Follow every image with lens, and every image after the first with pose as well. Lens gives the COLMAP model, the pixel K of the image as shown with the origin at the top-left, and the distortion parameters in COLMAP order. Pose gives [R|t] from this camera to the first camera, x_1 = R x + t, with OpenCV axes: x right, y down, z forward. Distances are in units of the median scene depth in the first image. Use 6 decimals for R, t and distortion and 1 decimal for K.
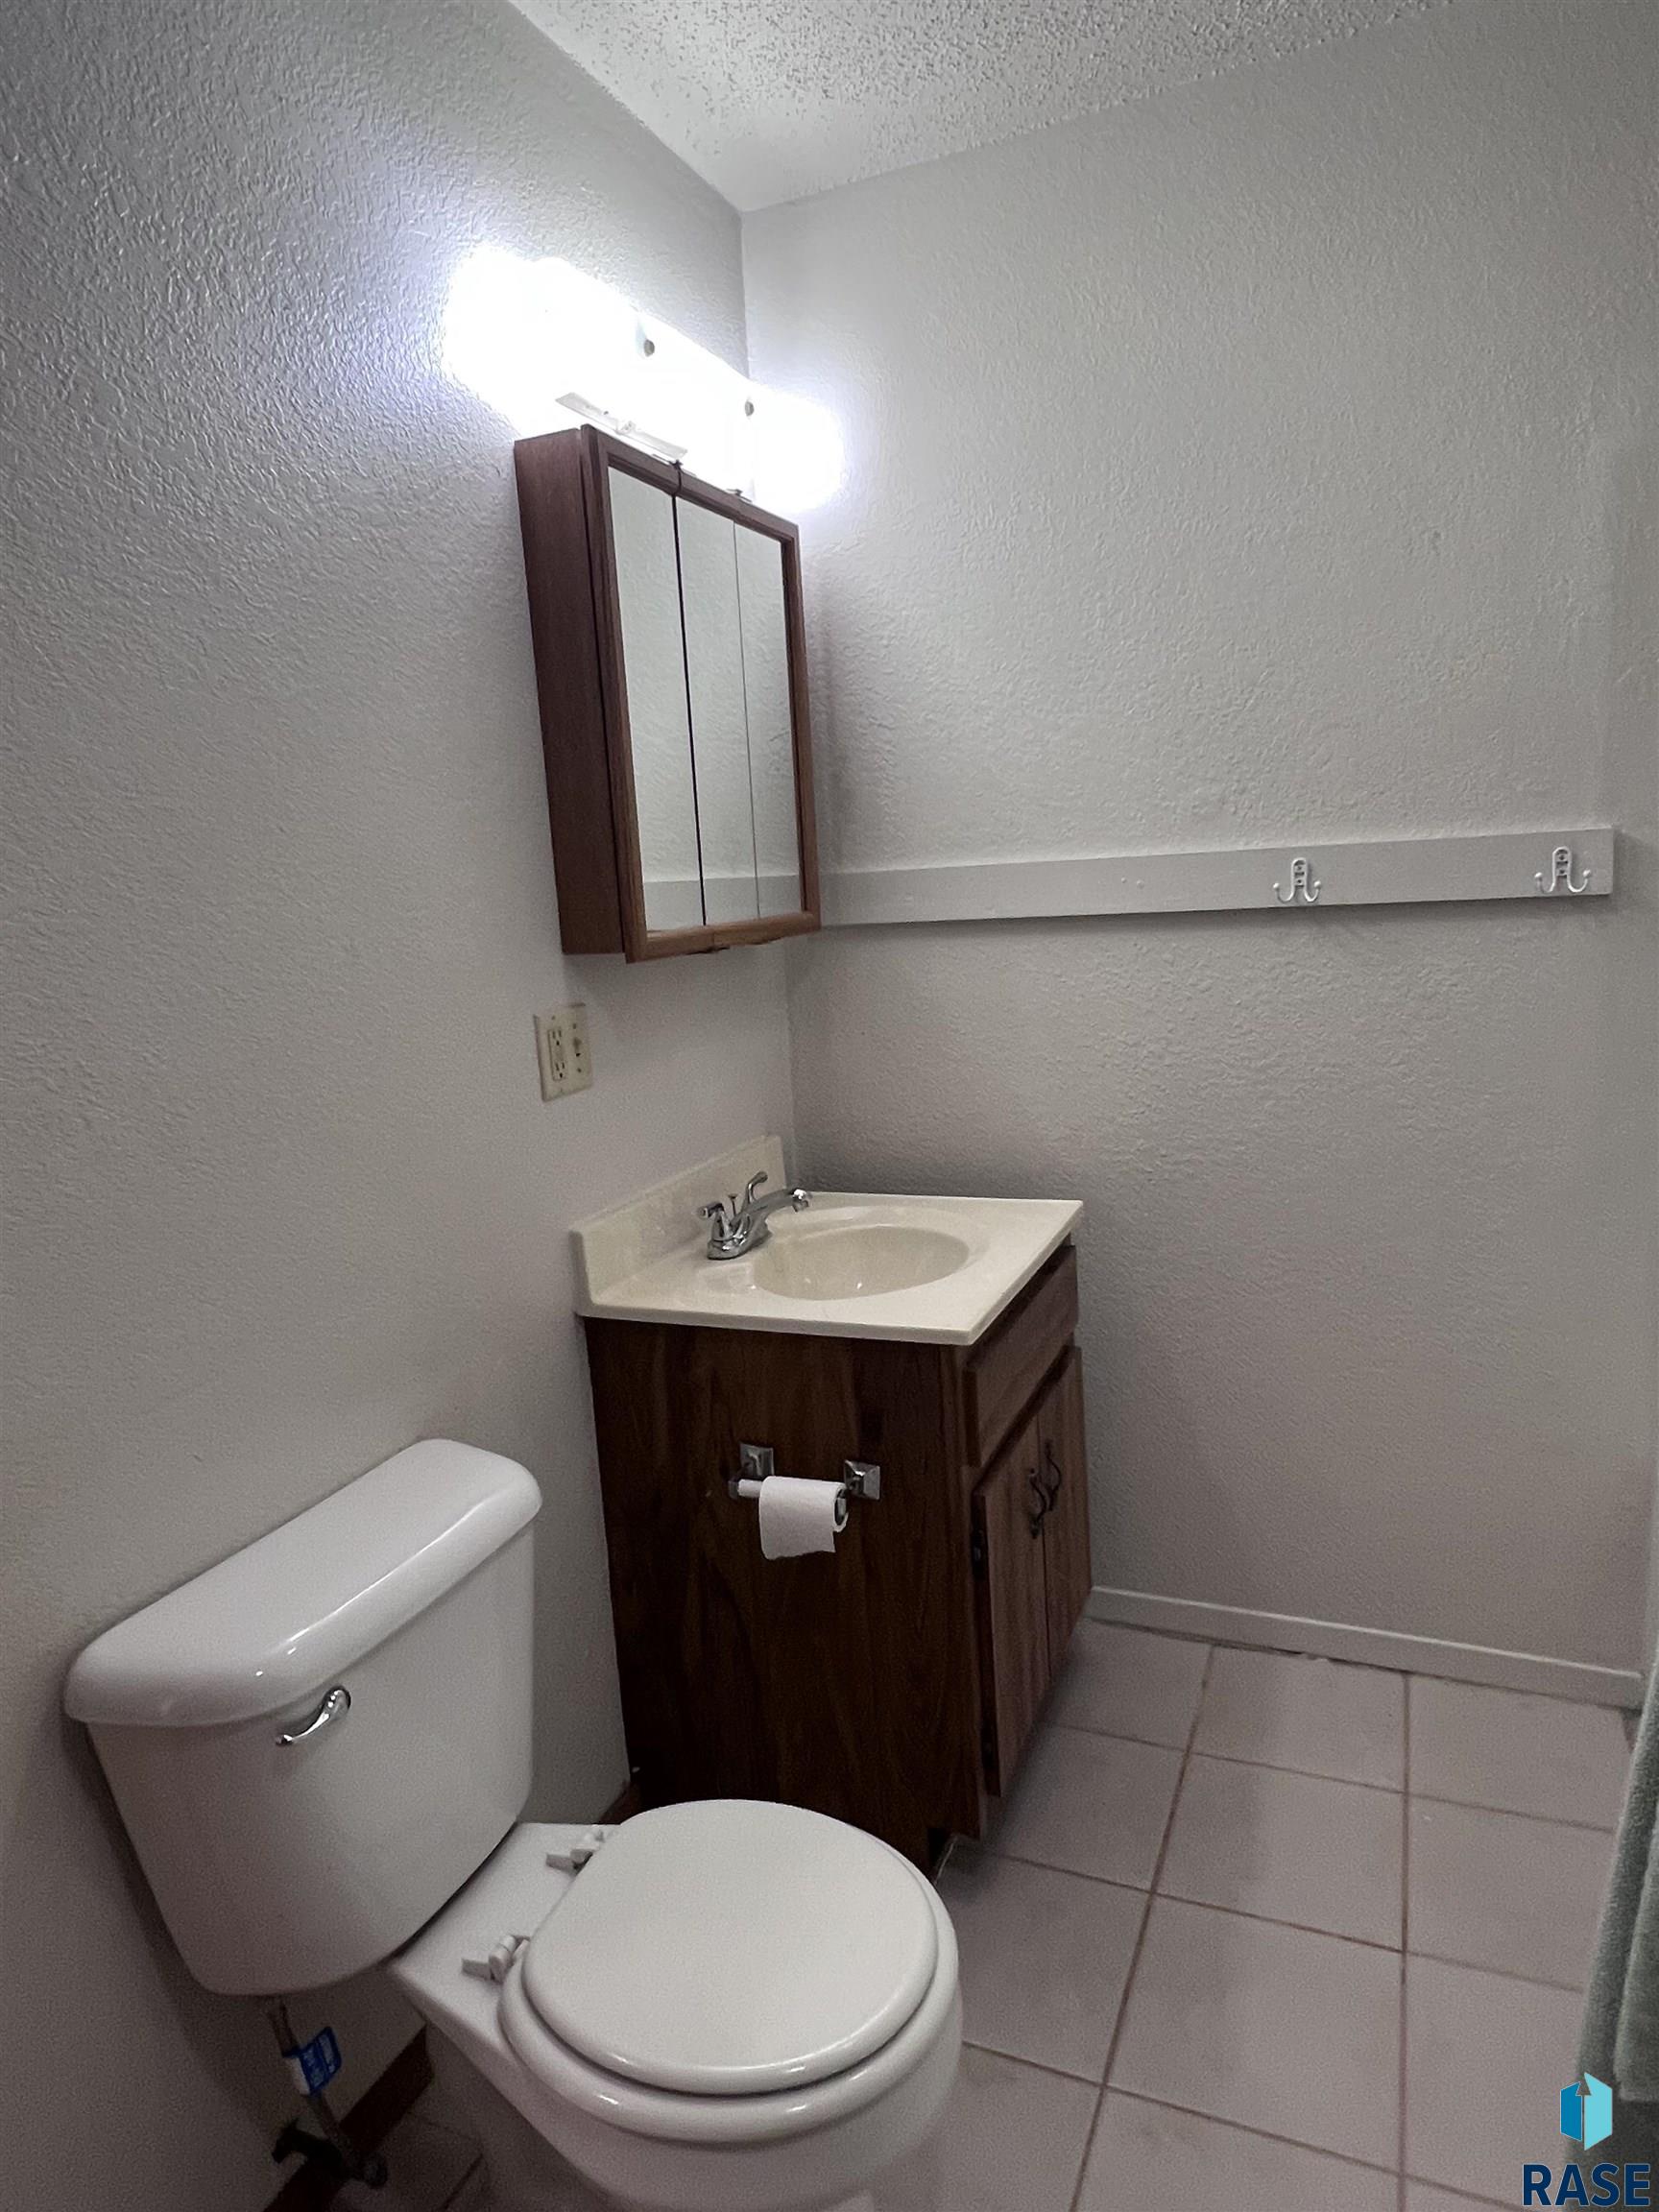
lens RADIAL K [[1347.3, 0, 824.8], [0, 1347.3, 1107.7], [0, 0, 1]] dist [-0.001859, 0.002191]
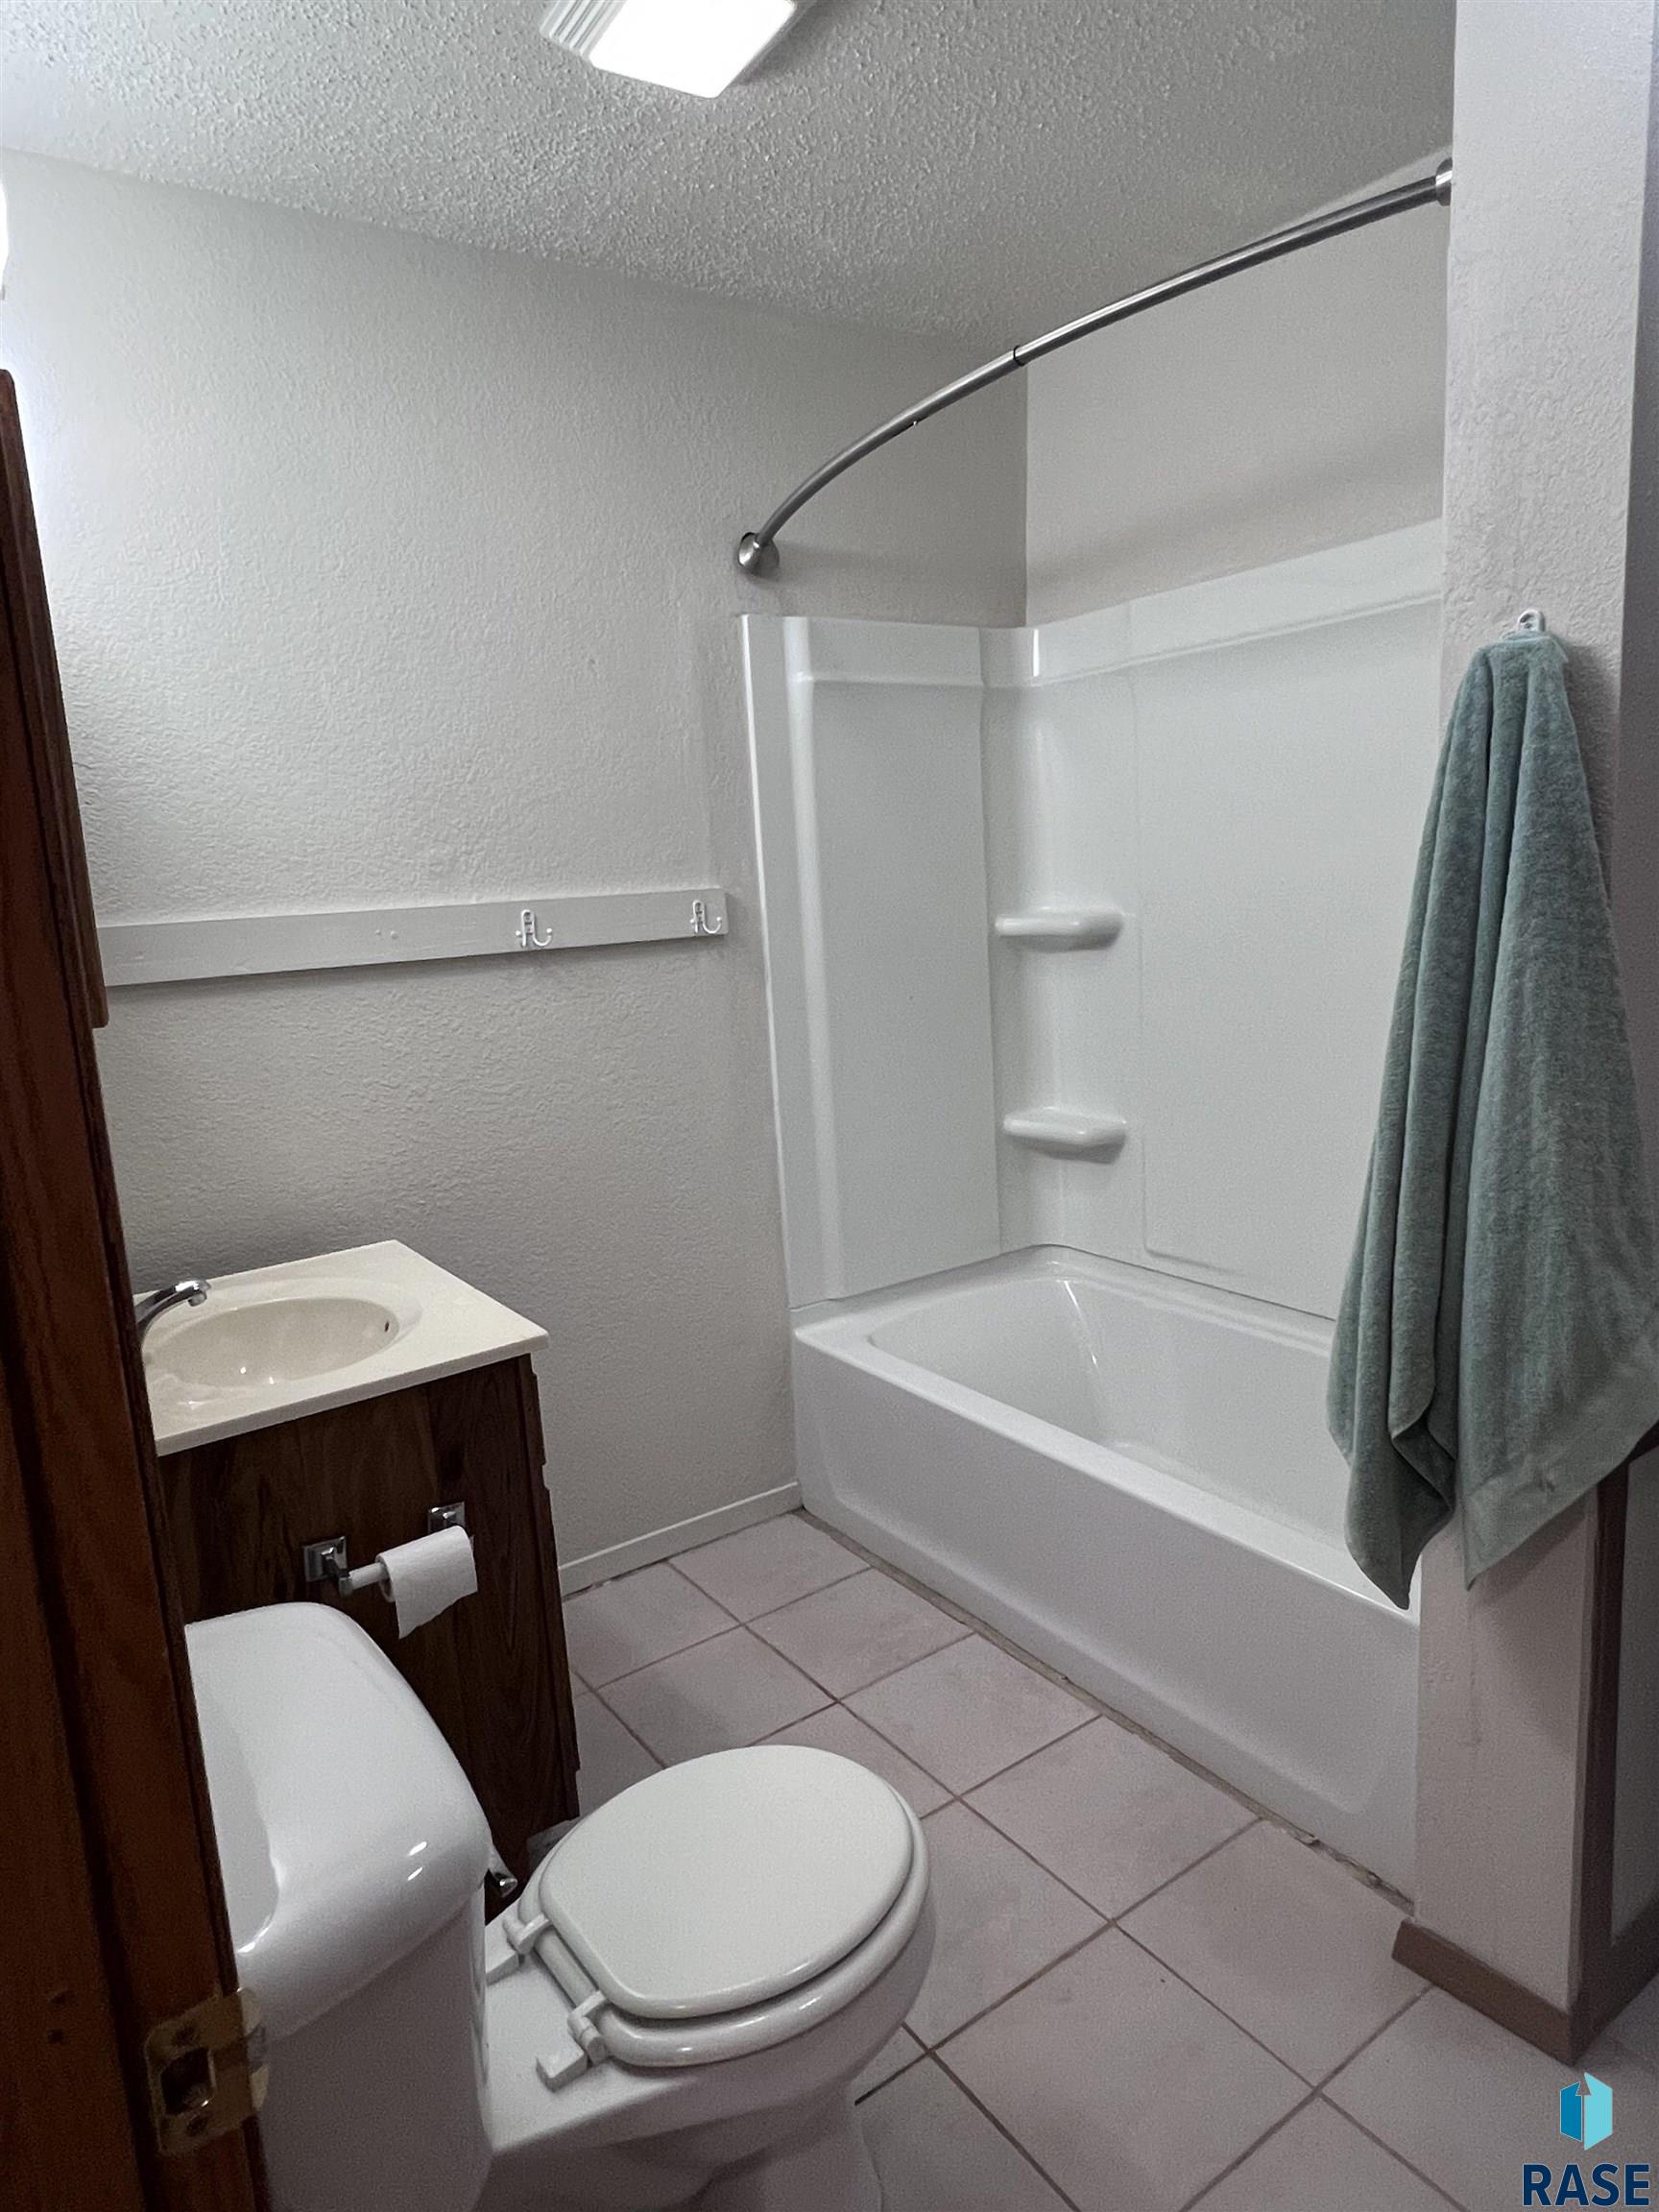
lens RADIAL K [[1347.3, 0, 821.9], [0, 1347.3, 1109.9], [0, 0, 1]] dist [-0.001859, 0.002191]
pose [[0.523718, -0.120691, 0.843299, -0.535834], [0.174150, 0.984176, 0.032701, -0.005817], [-0.833901, 0.129734, 0.536449, 0.171414]]
